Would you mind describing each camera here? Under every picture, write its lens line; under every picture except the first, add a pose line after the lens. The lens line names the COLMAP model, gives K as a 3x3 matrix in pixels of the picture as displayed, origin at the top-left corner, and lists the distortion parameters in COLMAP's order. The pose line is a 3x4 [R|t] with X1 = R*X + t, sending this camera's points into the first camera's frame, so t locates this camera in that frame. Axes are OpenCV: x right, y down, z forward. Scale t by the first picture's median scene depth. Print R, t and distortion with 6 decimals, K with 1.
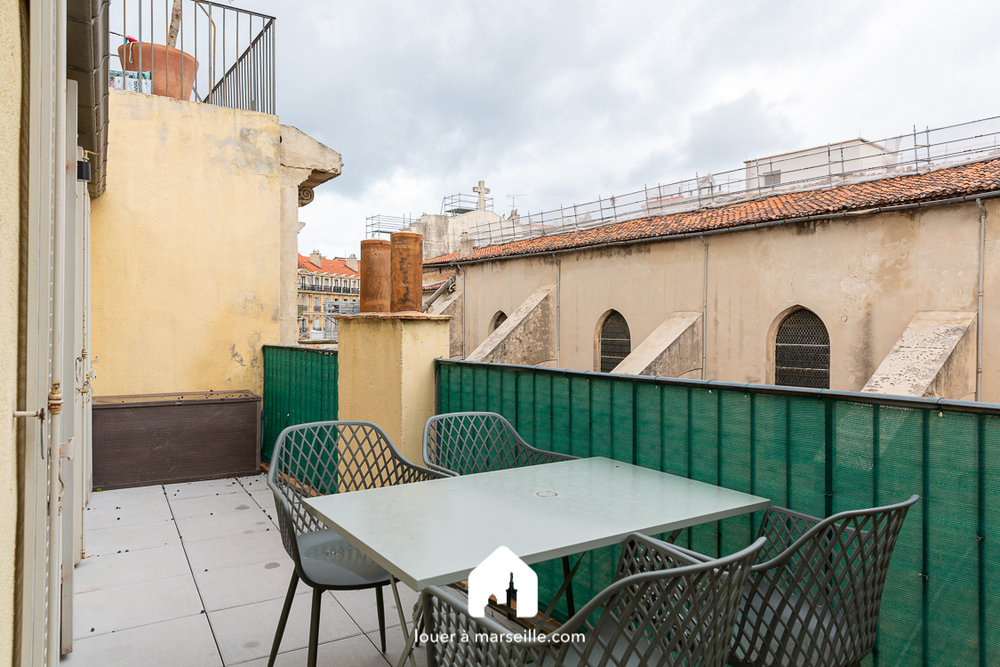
lens RADIAL K [[680.5, 0, 499.0], [0, 680.5, 333.1], [0, 0, 1]] dist [-0.008939, 0.002261]
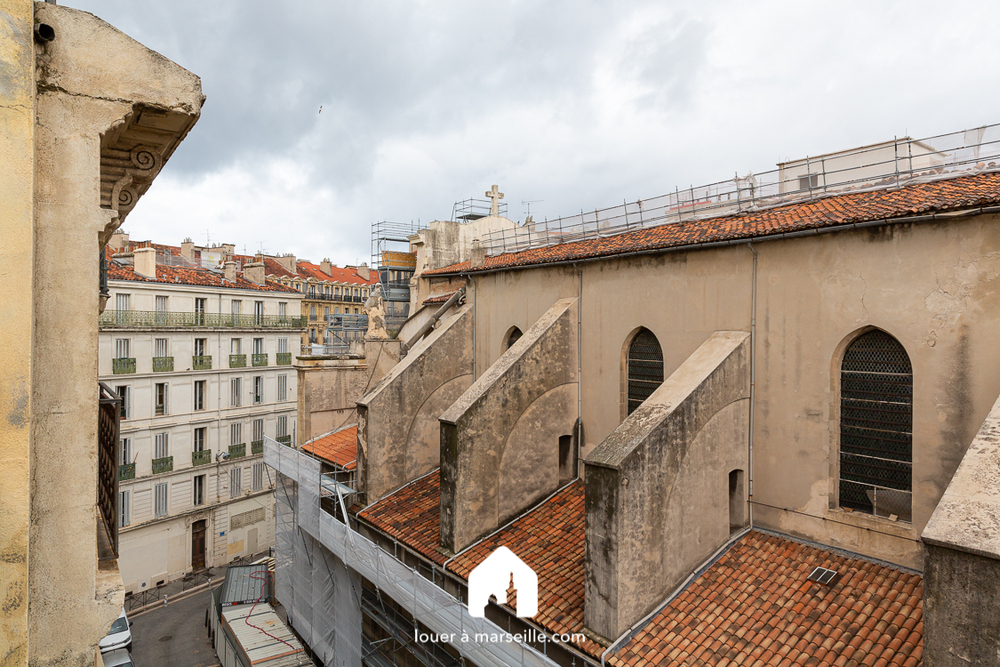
lens RADIAL K [[680.5, 0, 500.6], [0, 680.5, 331.5], [0, 0, 1]] dist [-0.008939, 0.002261]
pose [[0.999827, 0.002194, -0.018476, 0.000110], [-0.002454, 0.999897, -0.014107, -0.016137], [0.018443, 0.014150, 0.999730, 0.120441]]
